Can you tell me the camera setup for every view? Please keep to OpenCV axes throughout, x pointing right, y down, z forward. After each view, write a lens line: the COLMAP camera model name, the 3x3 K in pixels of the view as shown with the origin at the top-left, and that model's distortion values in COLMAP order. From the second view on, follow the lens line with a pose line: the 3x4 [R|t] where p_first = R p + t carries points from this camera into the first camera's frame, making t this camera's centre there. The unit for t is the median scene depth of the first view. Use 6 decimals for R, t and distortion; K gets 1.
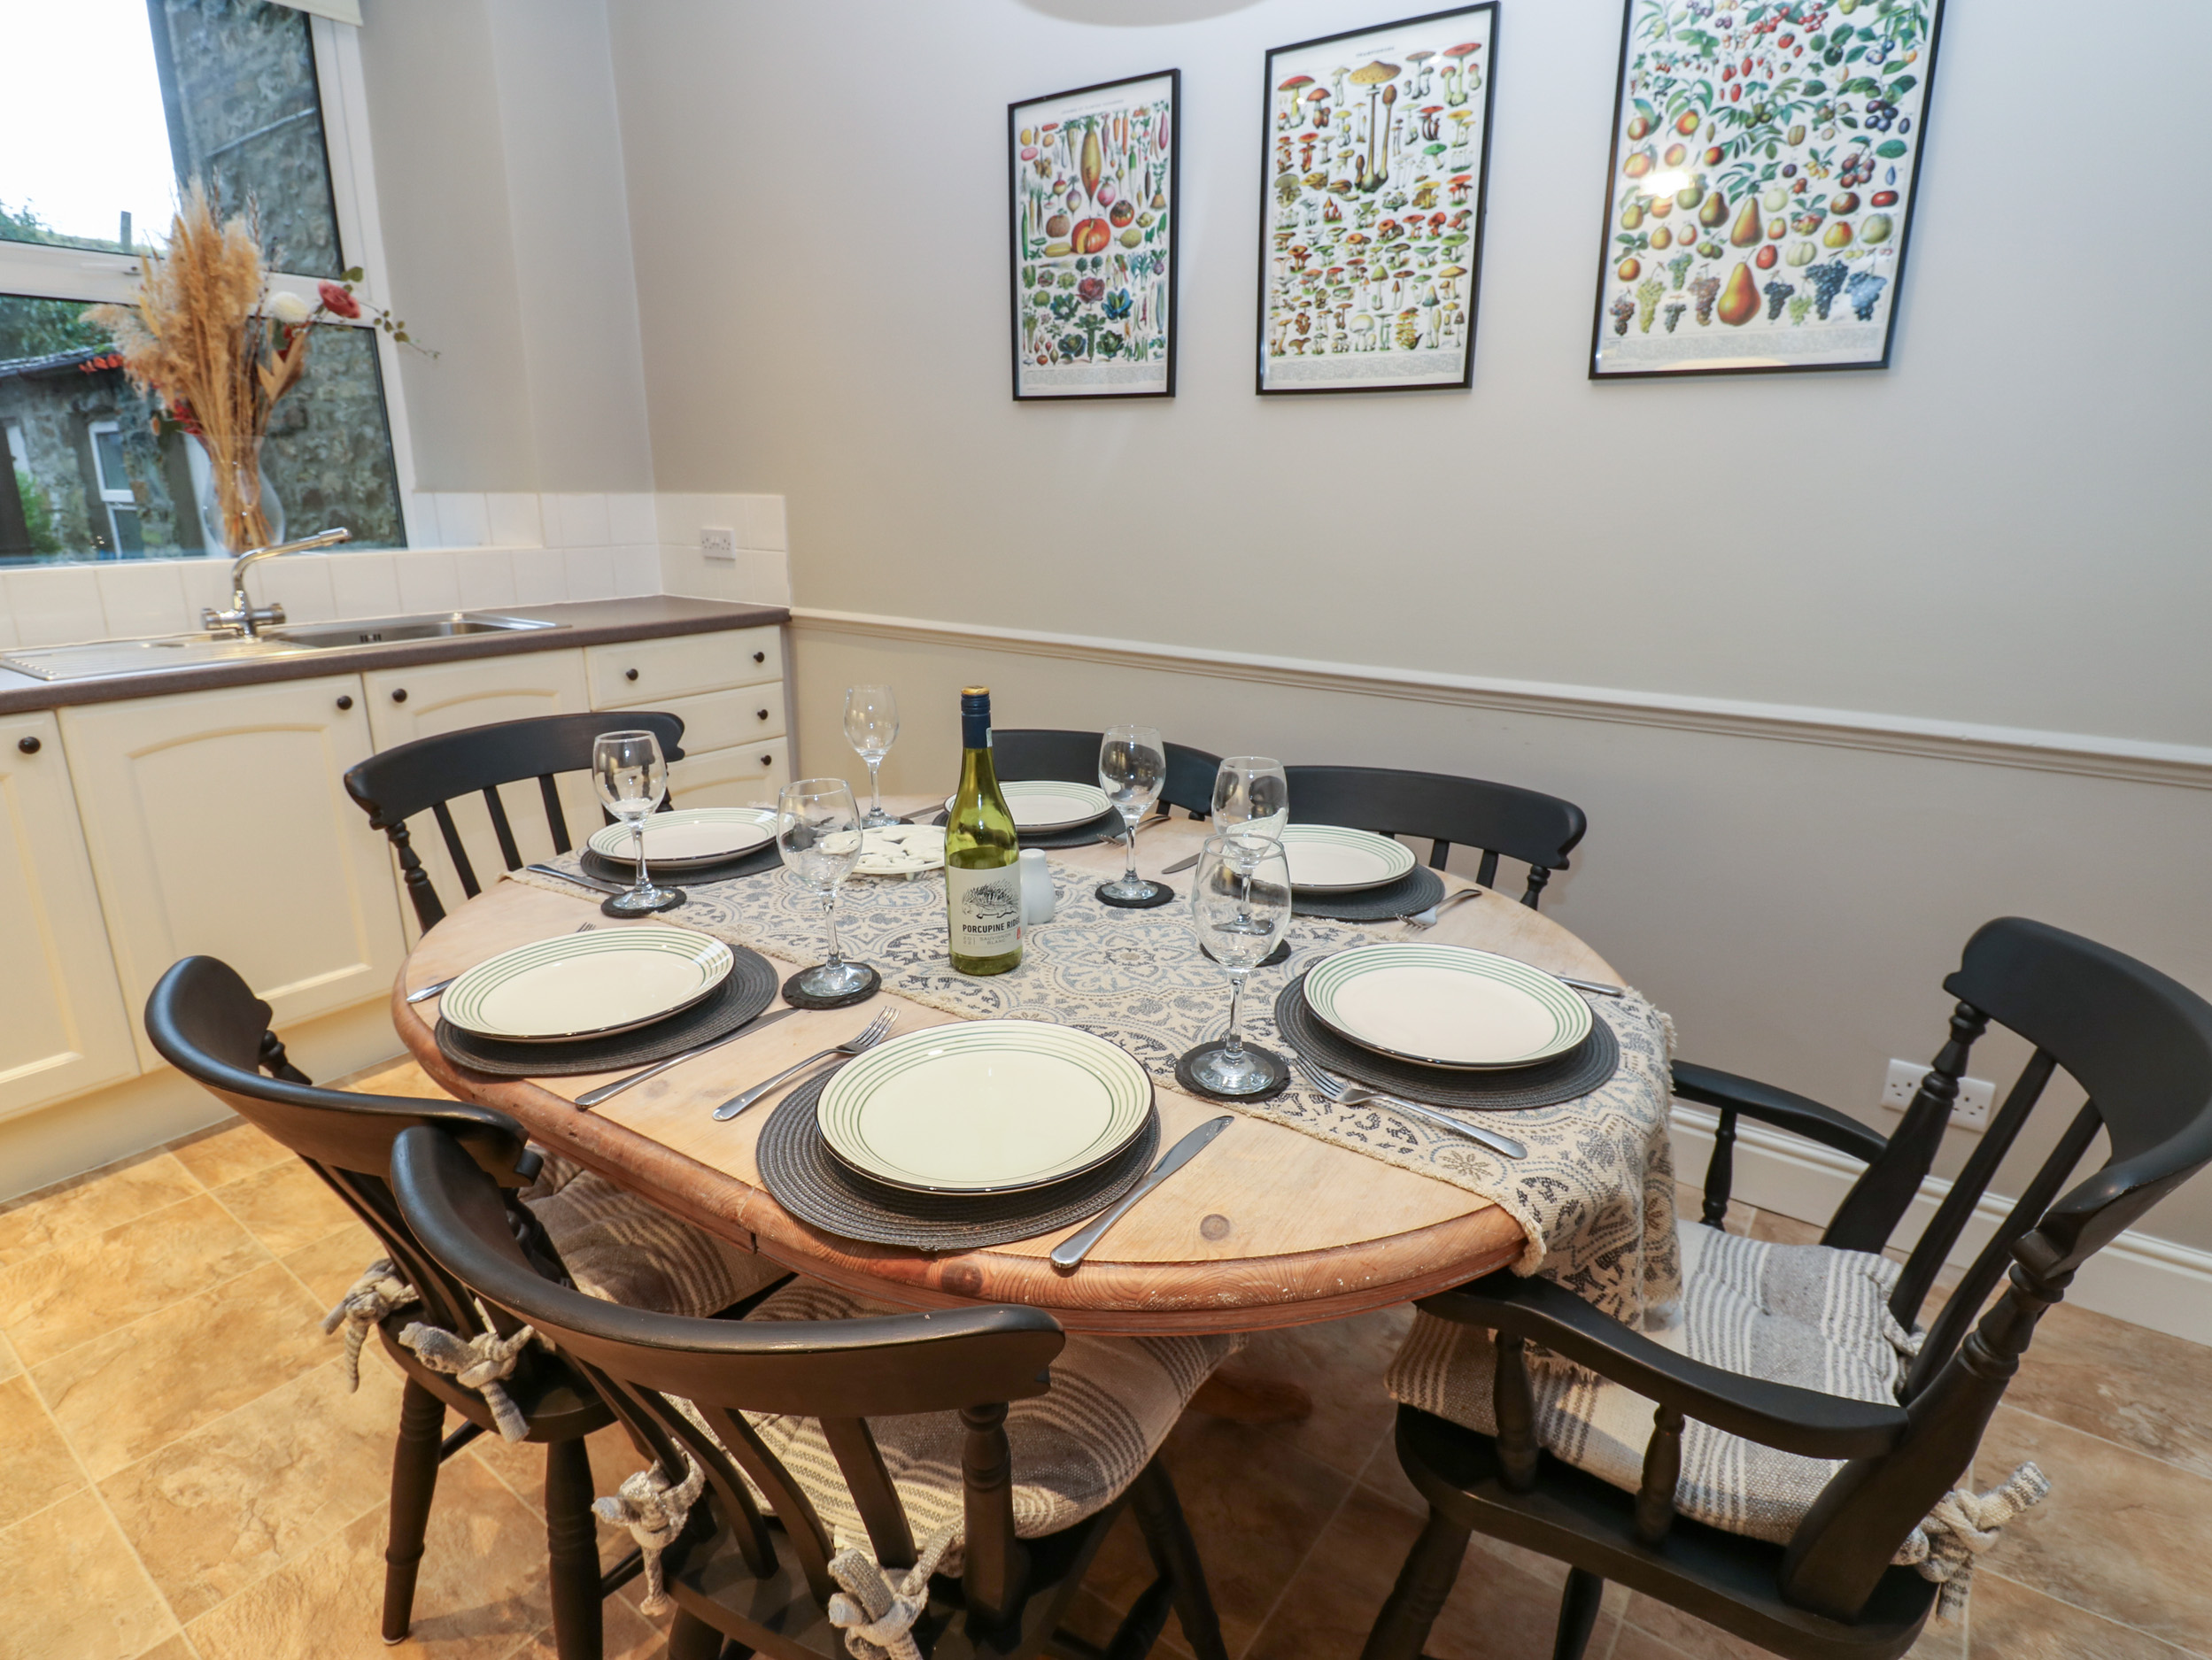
lens RADIAL K [[1149.1, 0, 1124.0], [0, 1149.1, 809.2], [0, 0, 1]] dist [-0.000435, -0.013478]
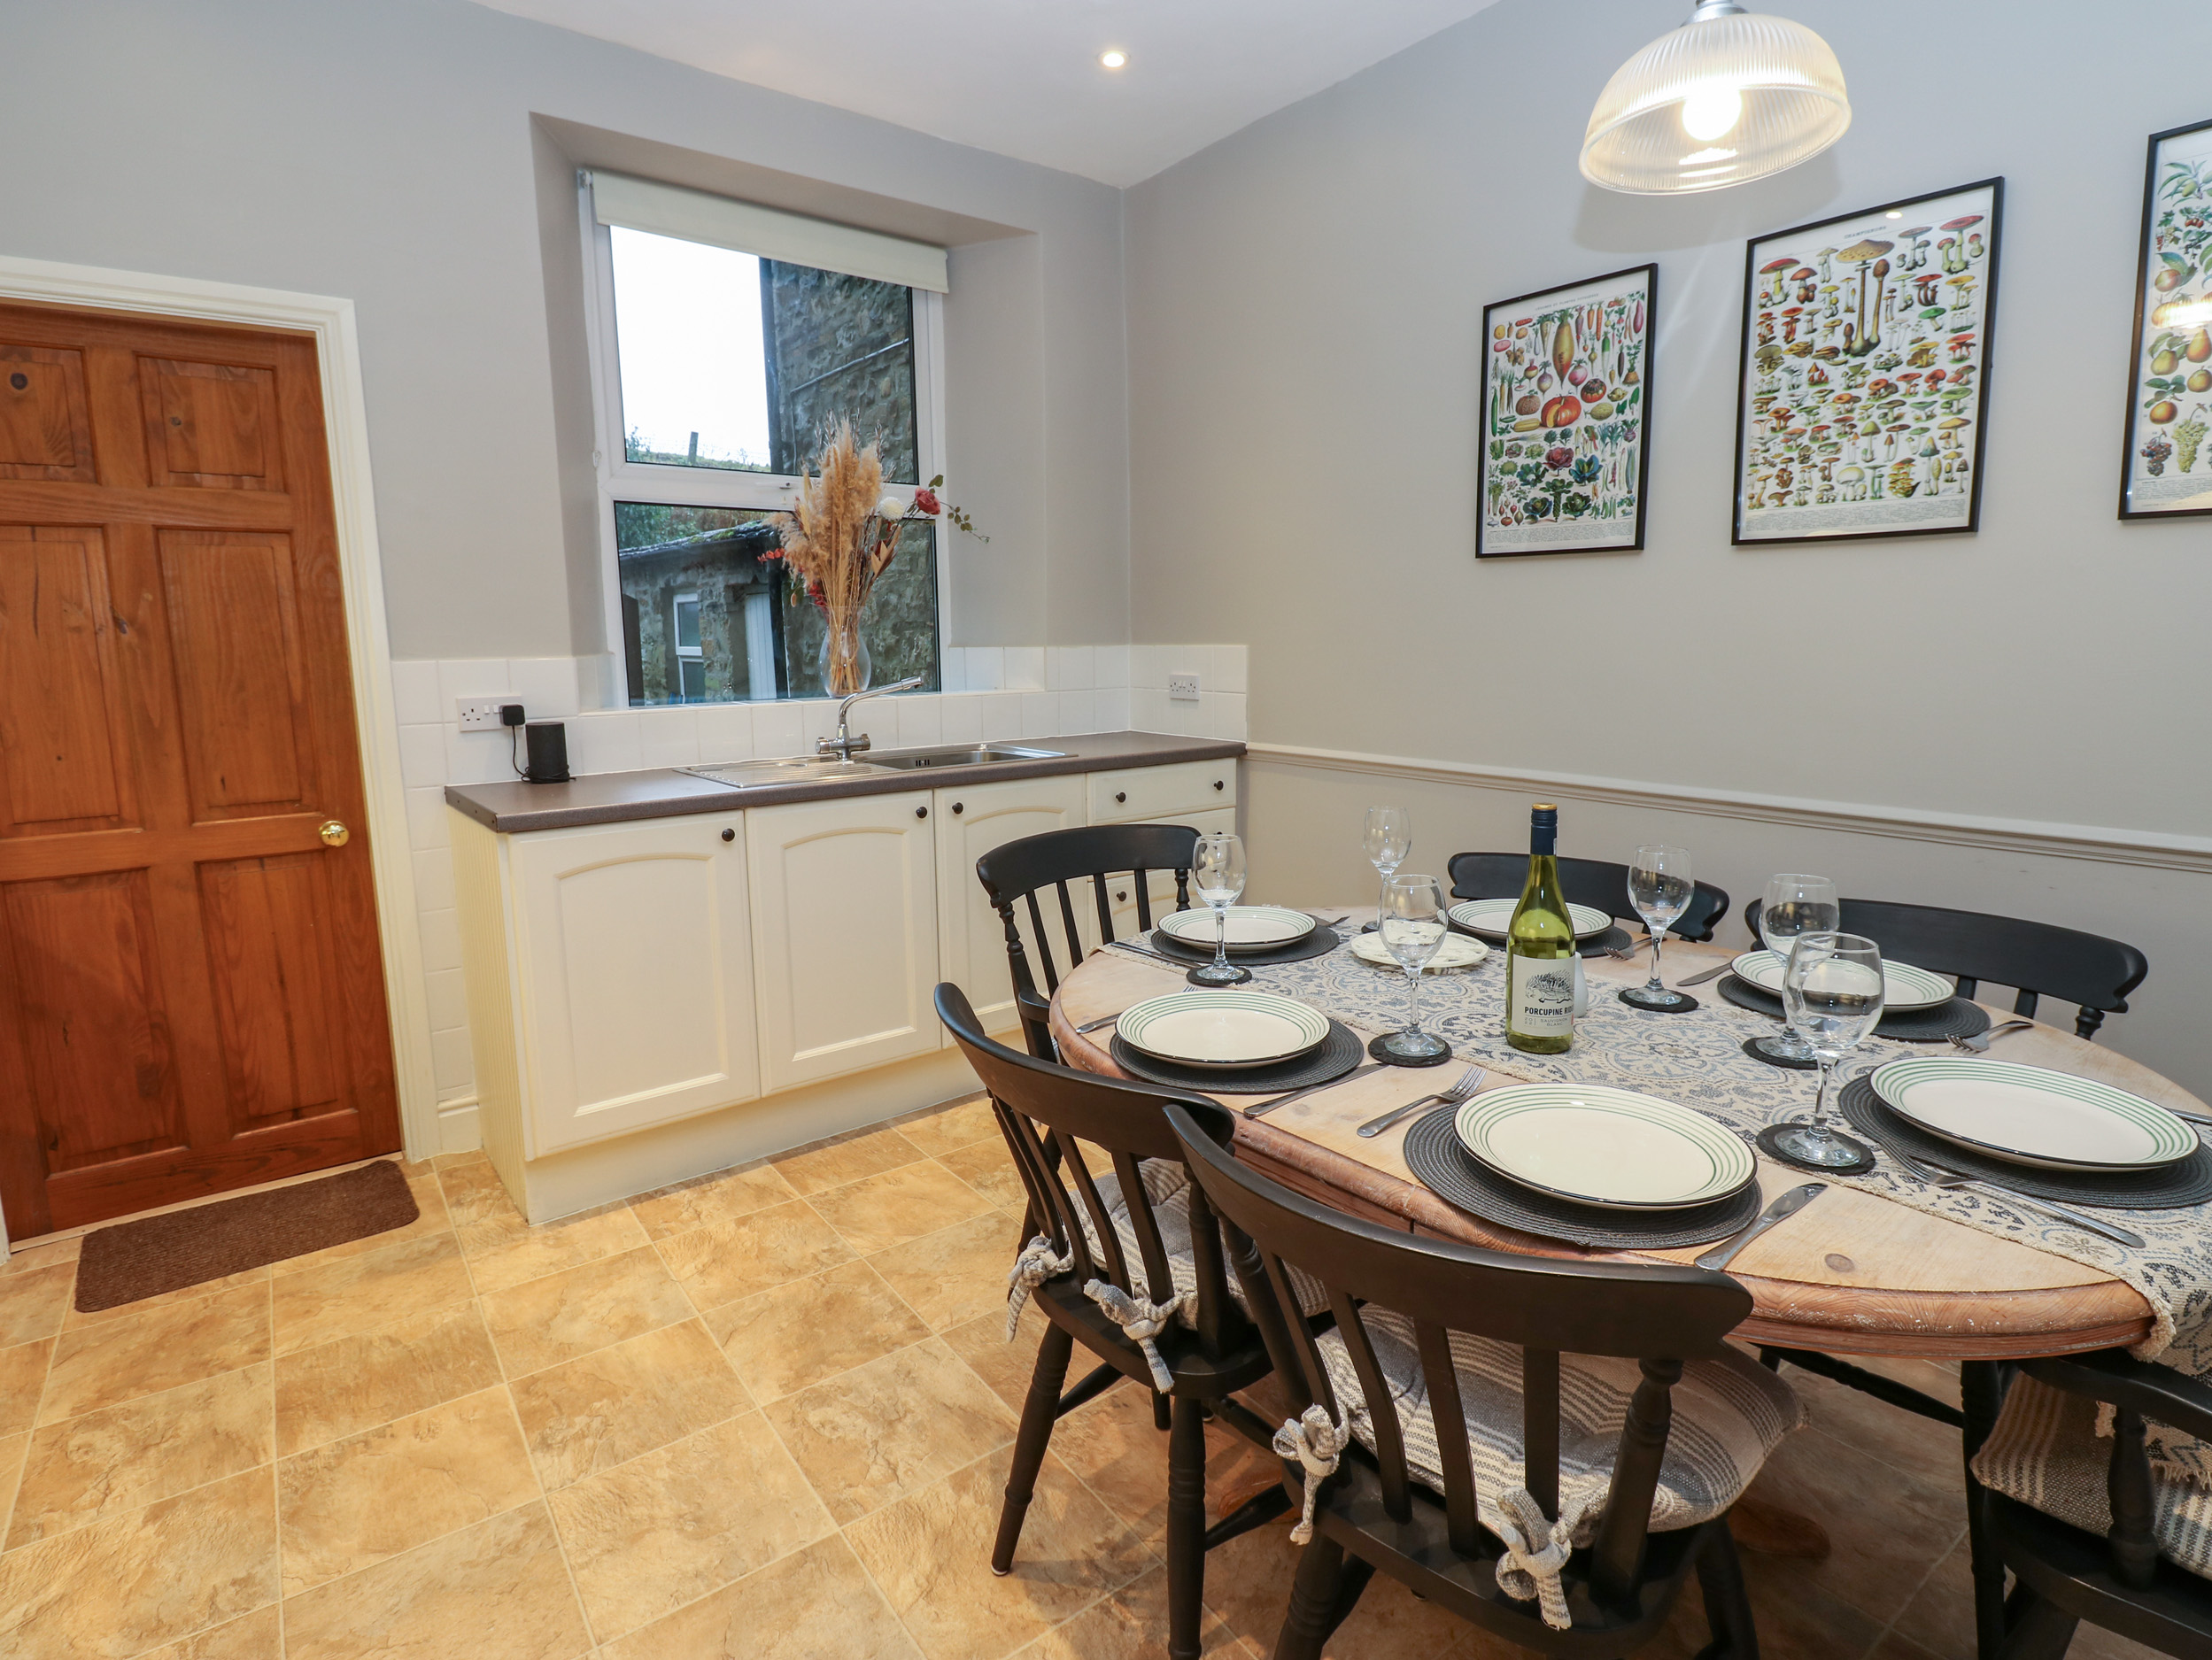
lens RADIAL K [[1149.1, 0, 1122.1], [0, 1149.1, 802.0], [0, 0, 1]] dist [-0.000435, -0.013478]
pose [[0.953485, 0.024068, -0.300478, -0.109242], [-0.061886, 0.991204, -0.116983, 0.033422], [0.295020, 0.130137, 0.946587, -0.144499]]
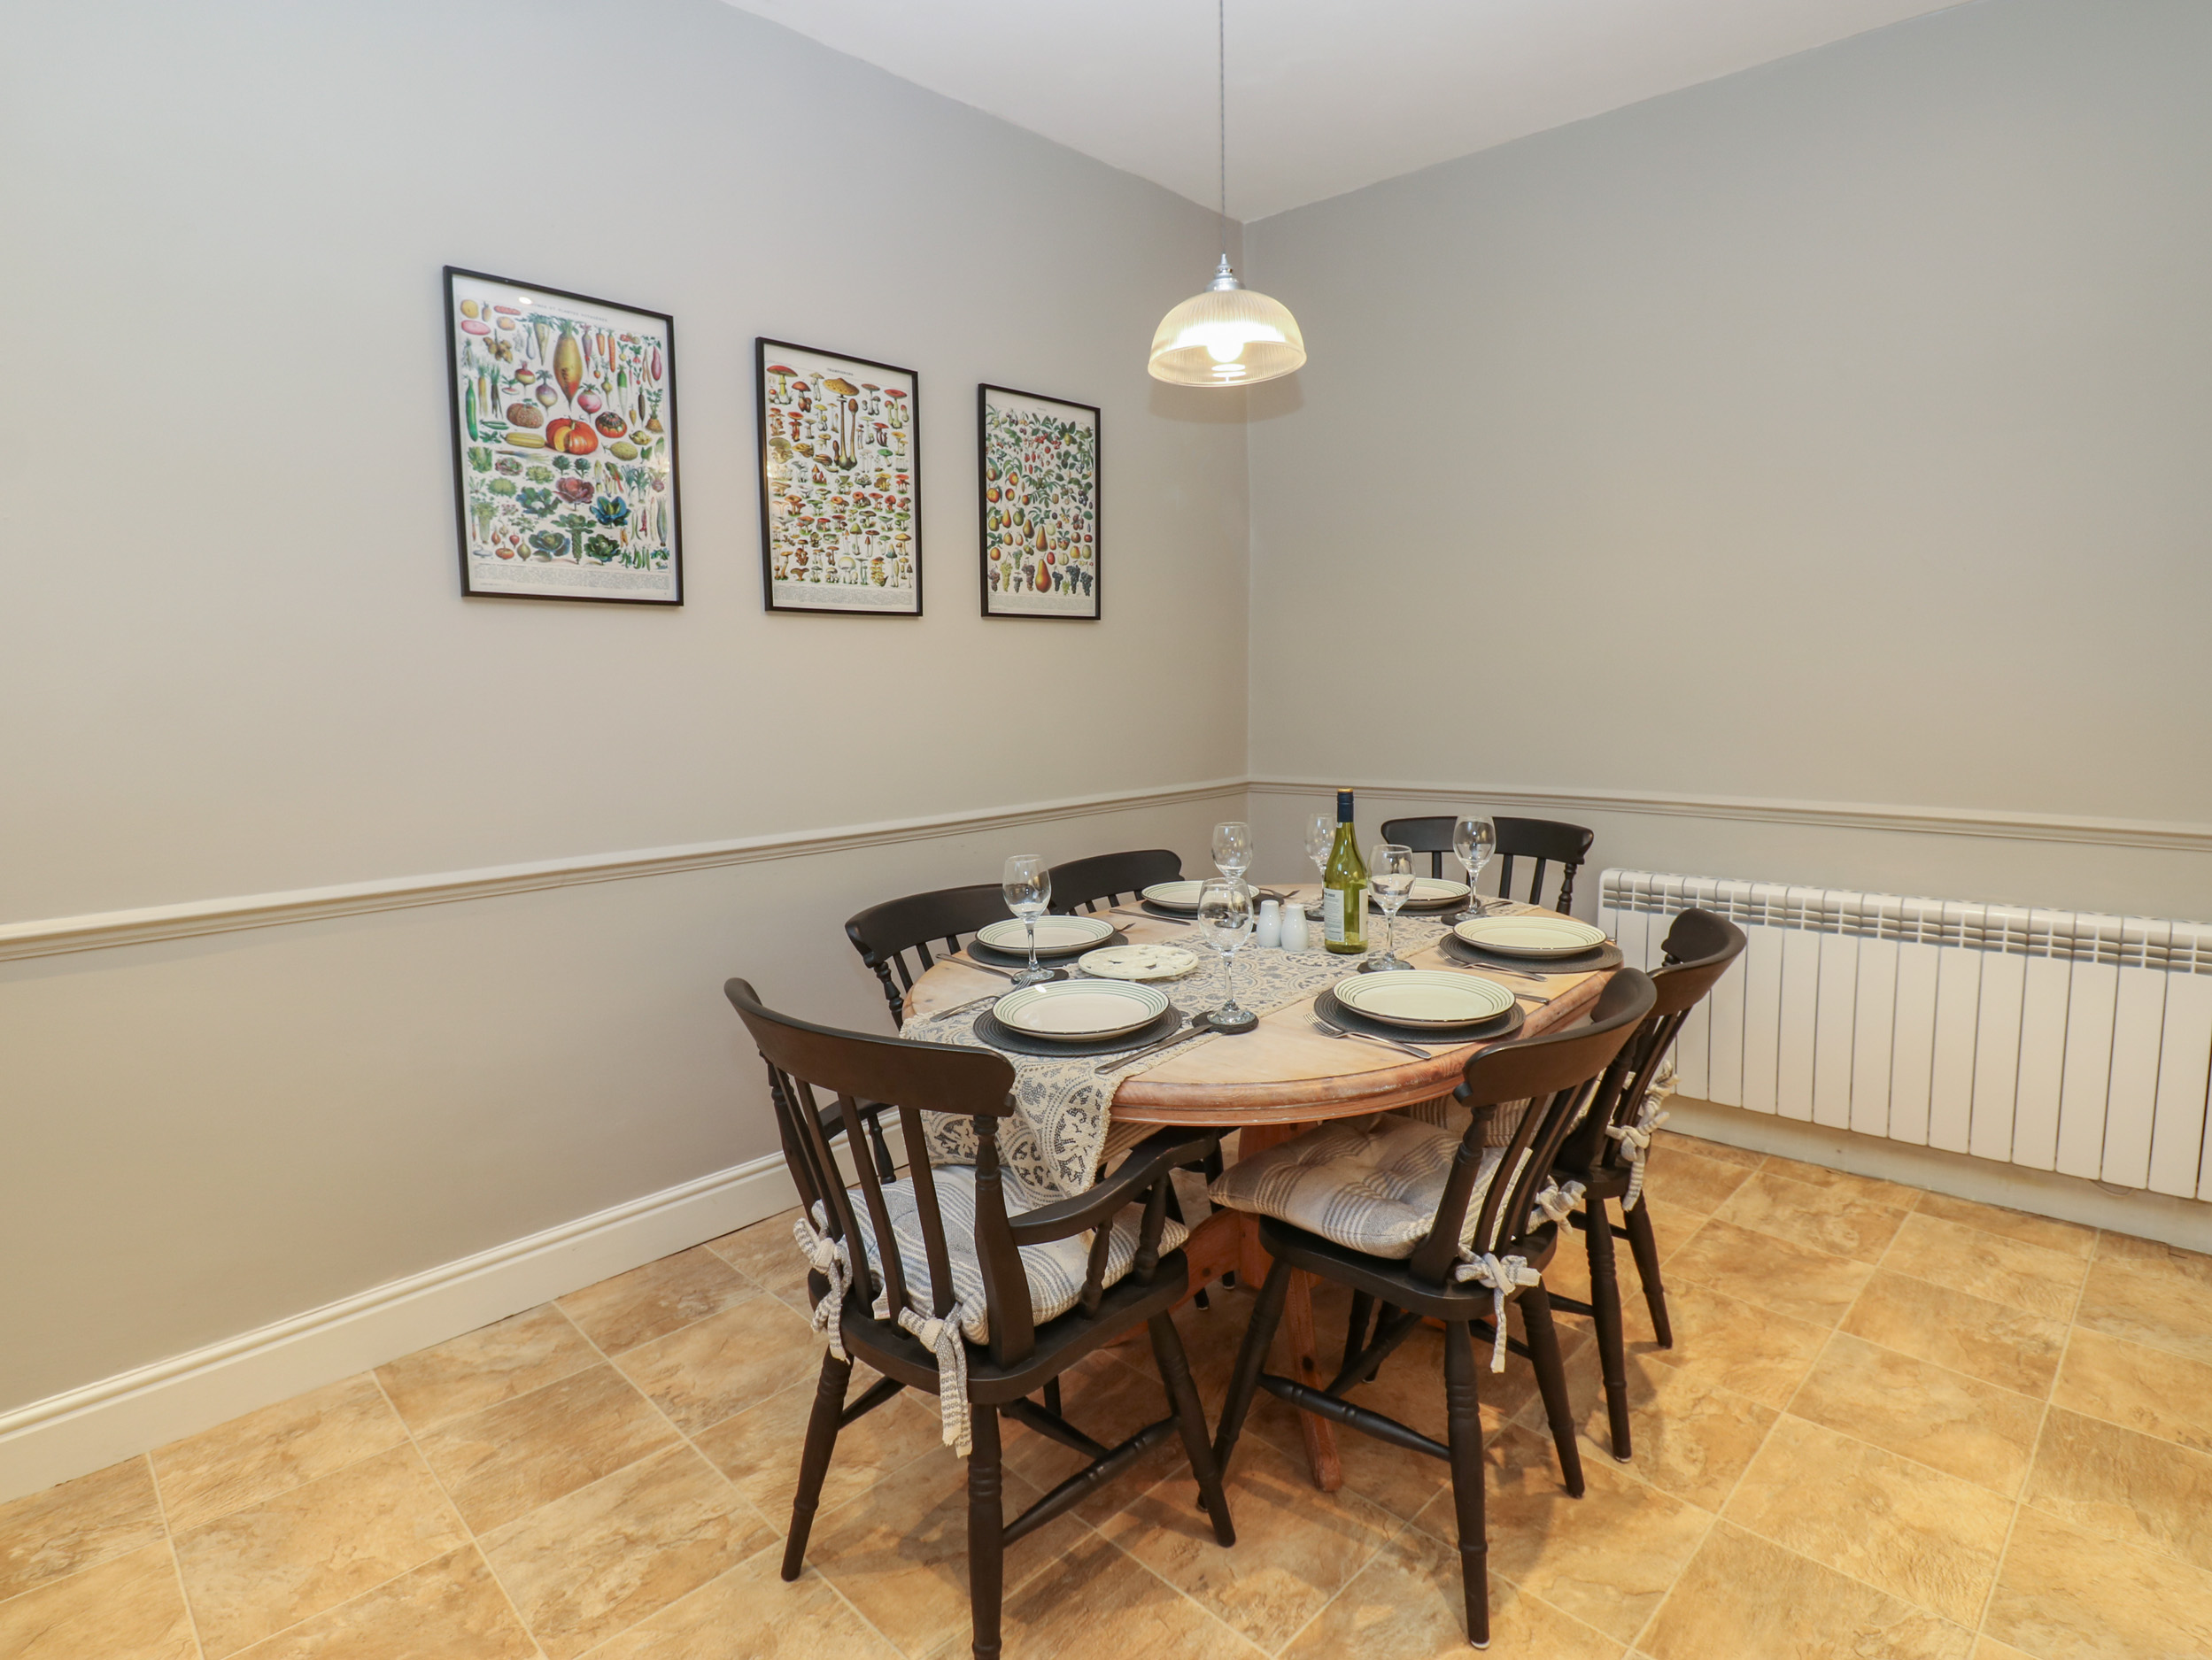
lens RADIAL K [[1149.1, 0, 1142.2], [0, 1149.1, 809.2], [0, 0, 1]] dist [-0.000435, -0.013478]
pose [[0.142389, -0.121406, 0.982337, -1.122418], [0.288206, 0.954532, 0.076194, -0.171988], [-0.946923, 0.272266, 0.170905, 0.575322]]
